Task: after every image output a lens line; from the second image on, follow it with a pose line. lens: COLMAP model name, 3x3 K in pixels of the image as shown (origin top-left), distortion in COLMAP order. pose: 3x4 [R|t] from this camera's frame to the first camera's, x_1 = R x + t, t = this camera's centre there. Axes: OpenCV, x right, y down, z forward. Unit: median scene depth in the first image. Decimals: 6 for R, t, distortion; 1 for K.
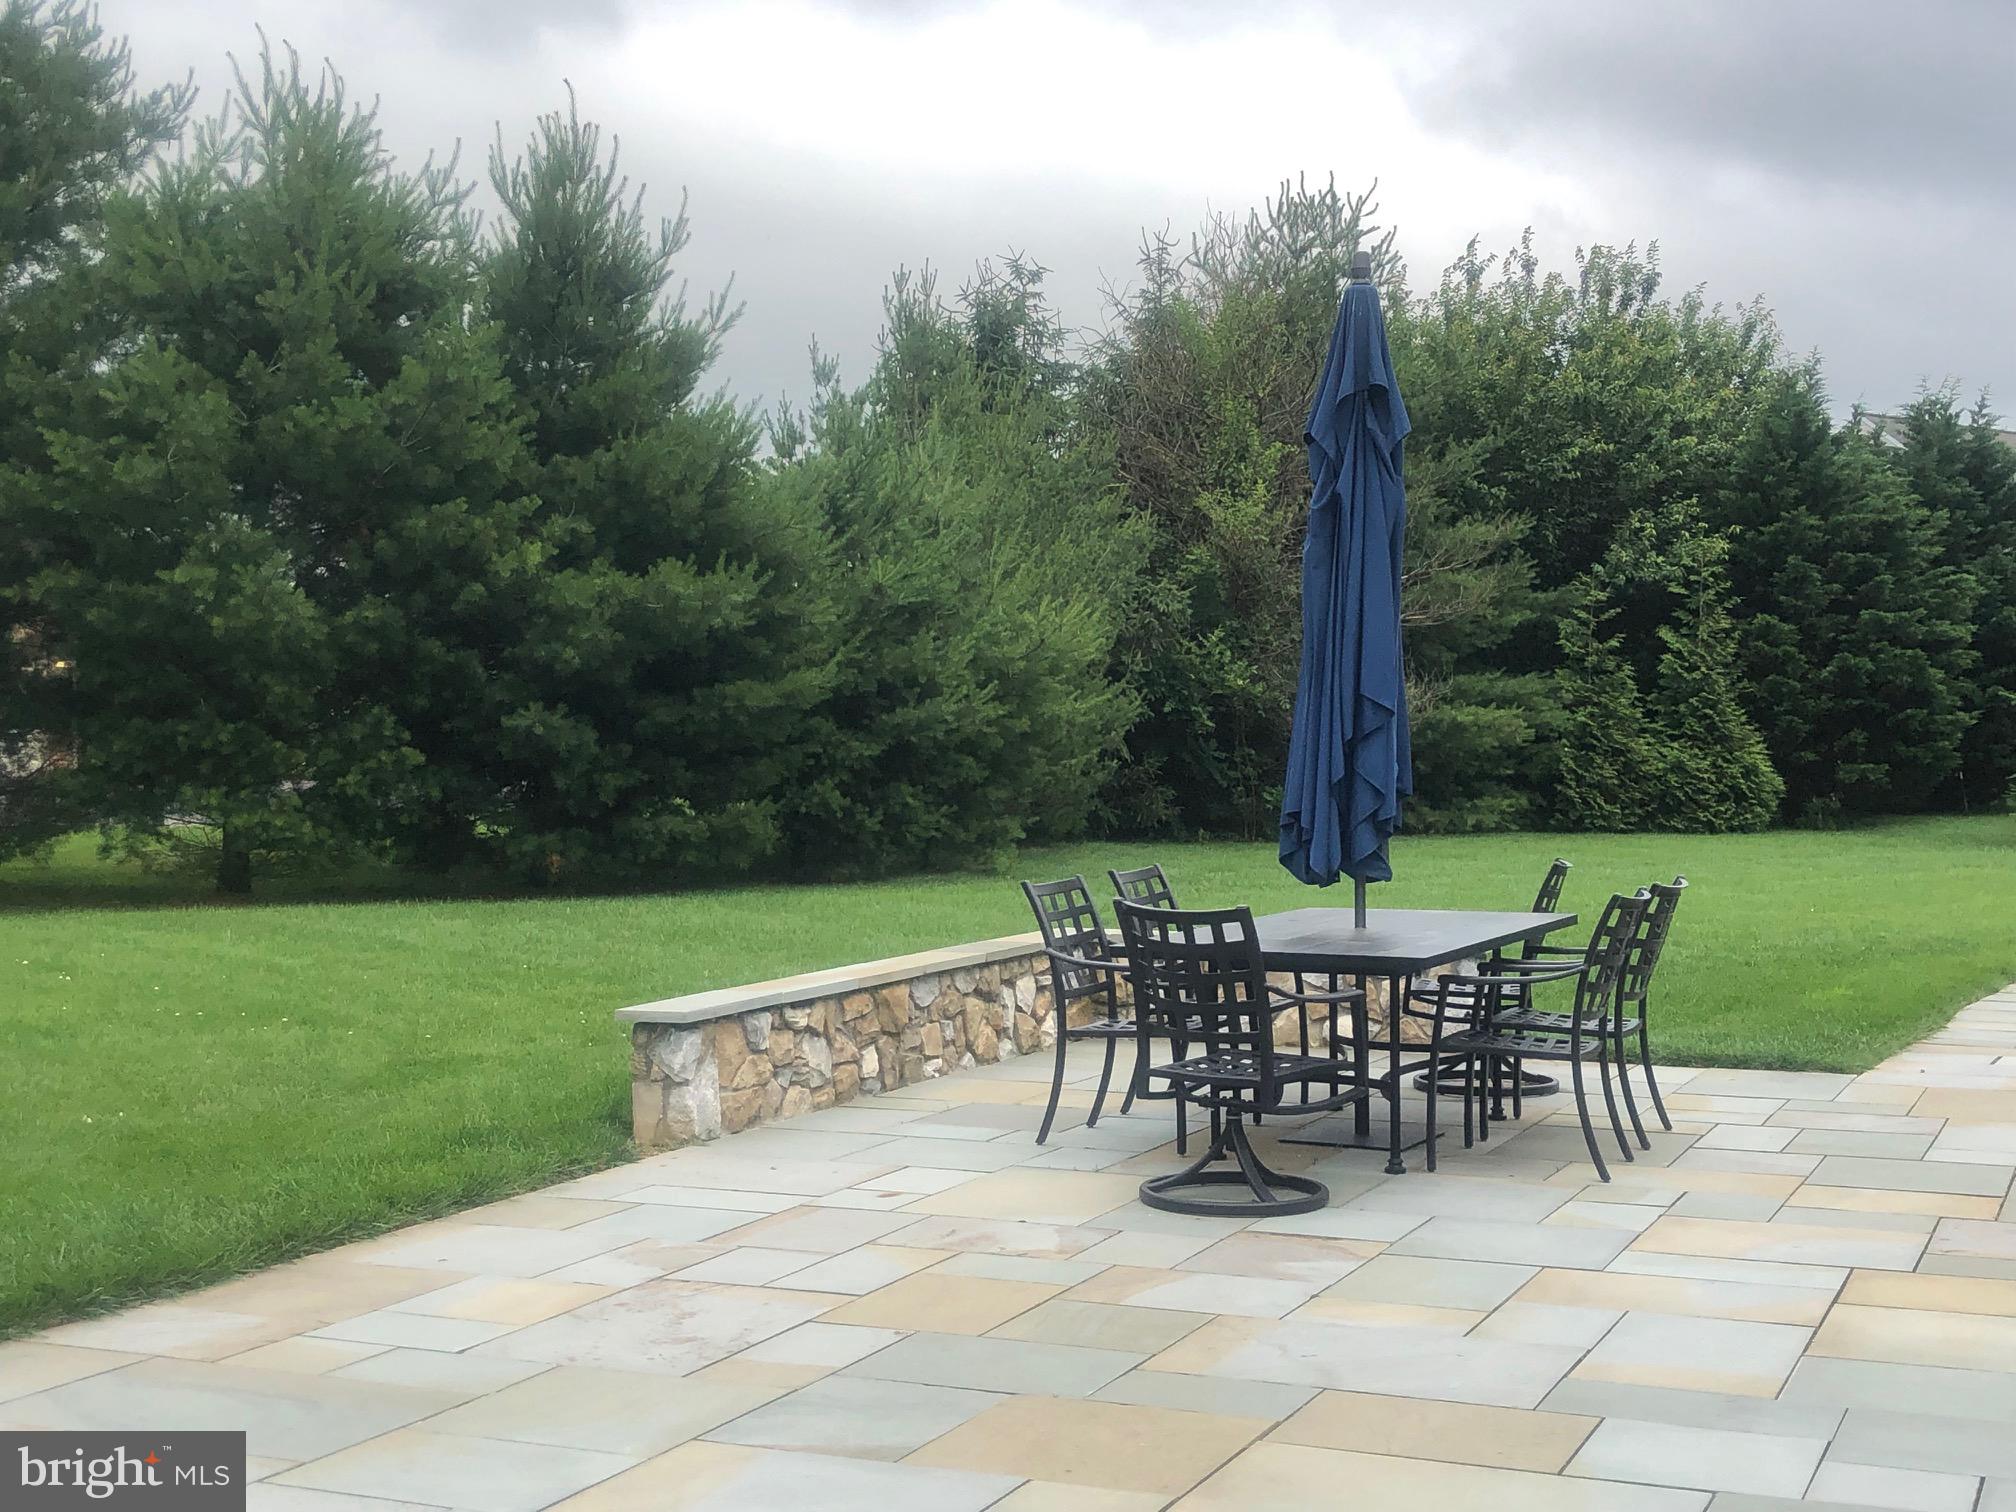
lens RADIAL K [[2646.2, 0, 1008.0], [0, 2646.2, 756.0], [0, 0, 1]] dist [0.020087, -0.837967]
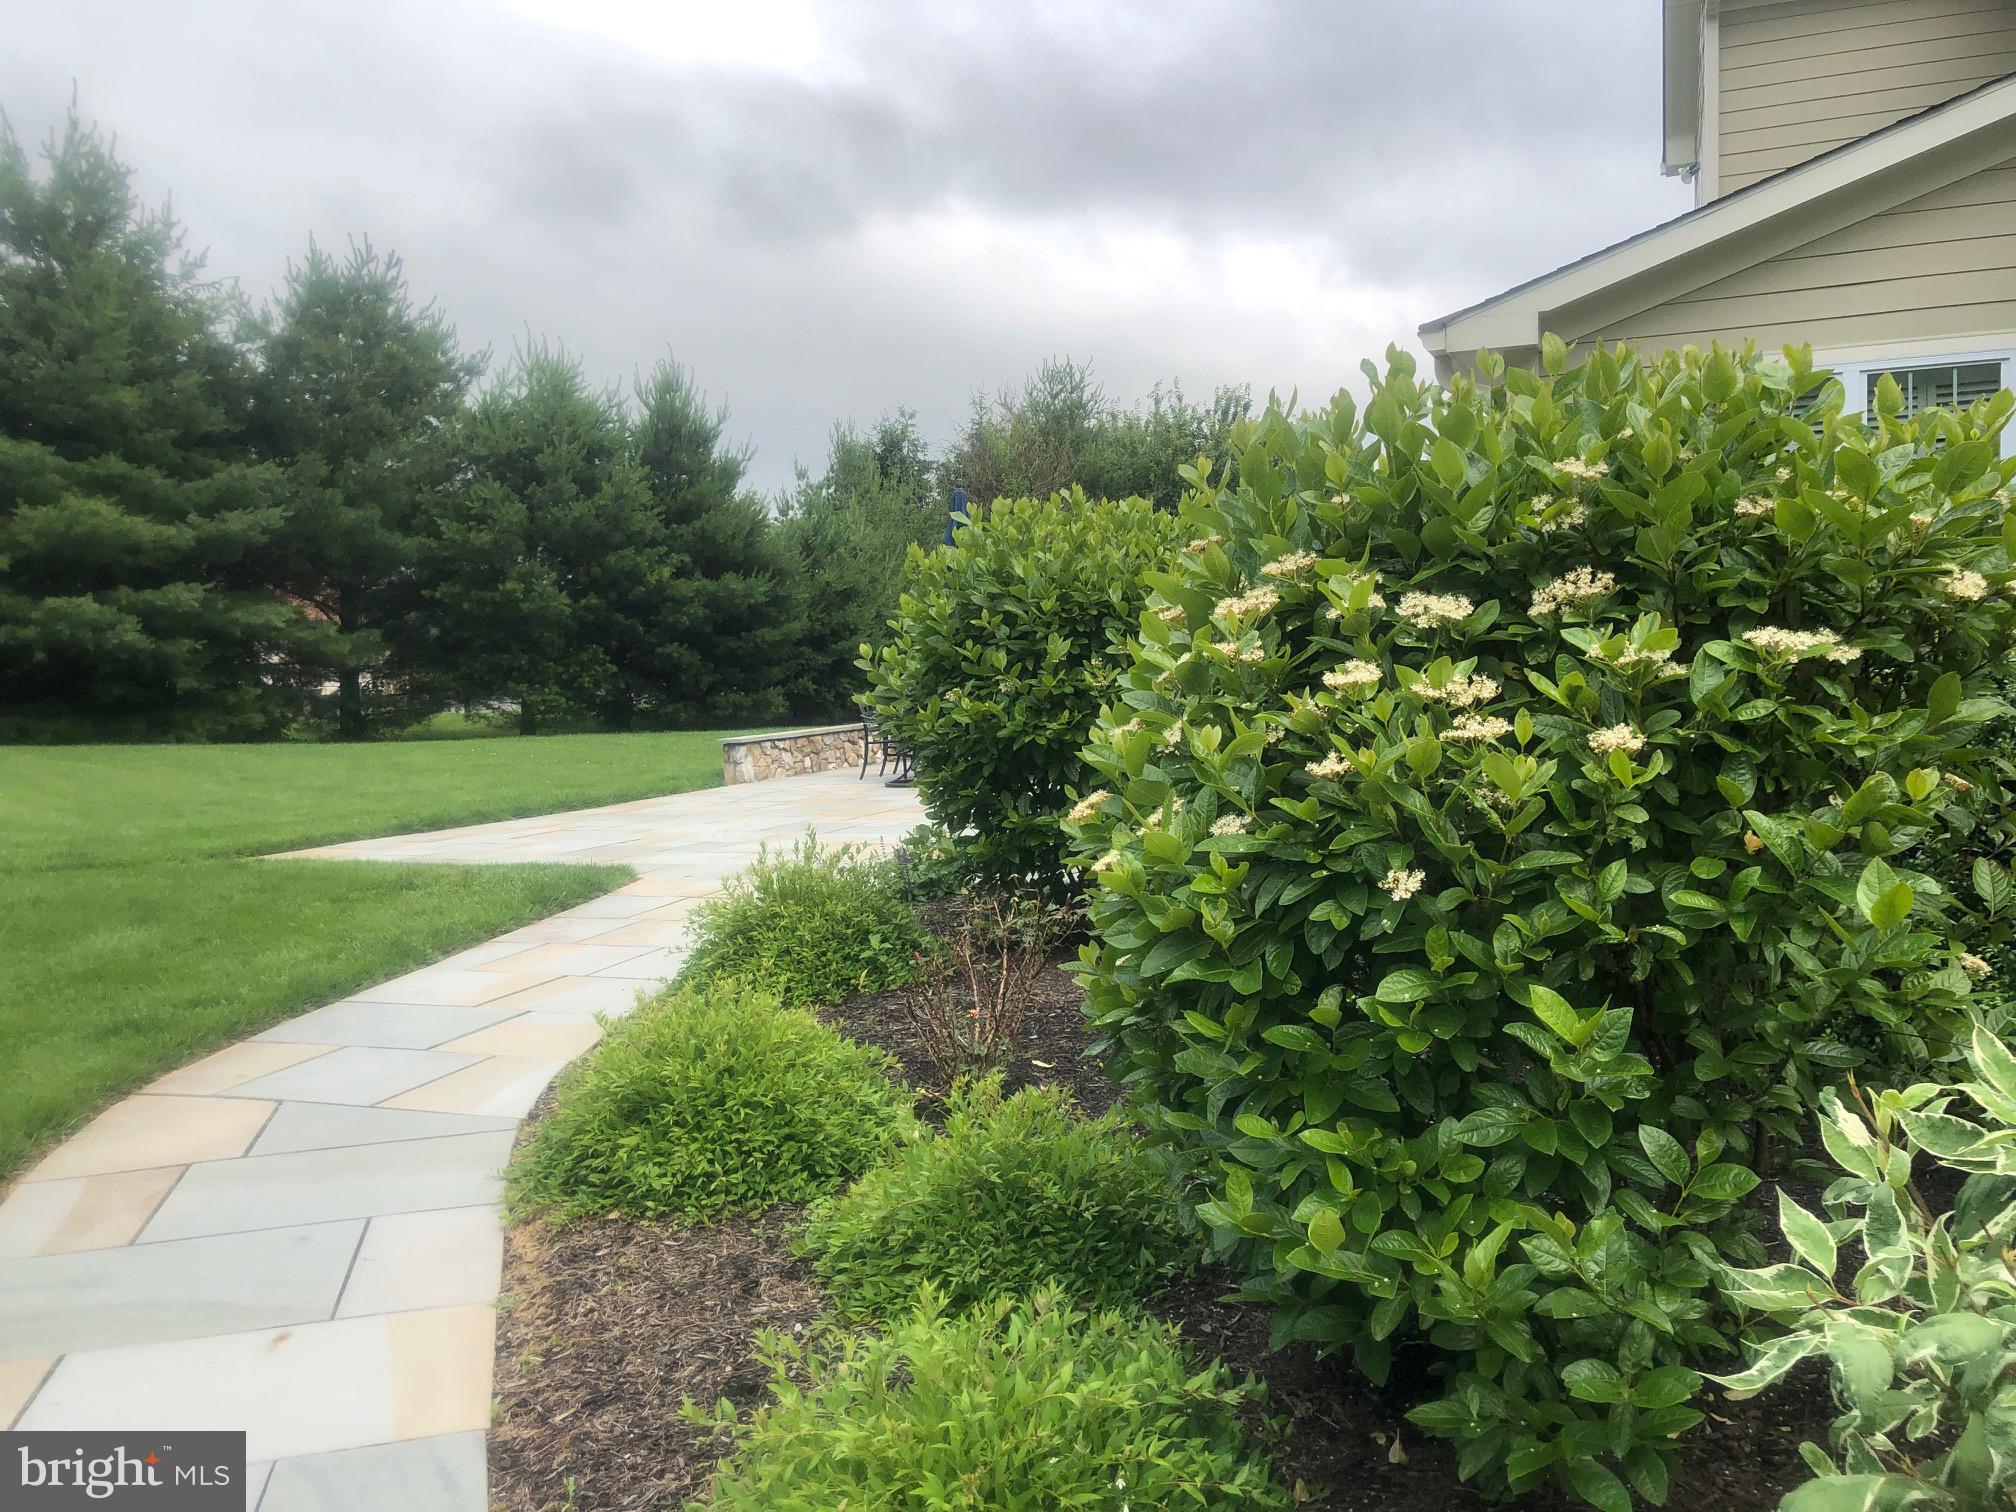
lens RADIAL K [[1638.4, 0, 1010.6], [0, 1638.4, 891.1], [0, 0, 1]] dist [-0.011663, -0.000974]
pose [[0.998996, -0.025793, 0.036628, 0.046572], [0.020828, 0.991297, 0.129984, 0.014183], [-0.039662, -0.129090, 0.990839, -0.364749]]
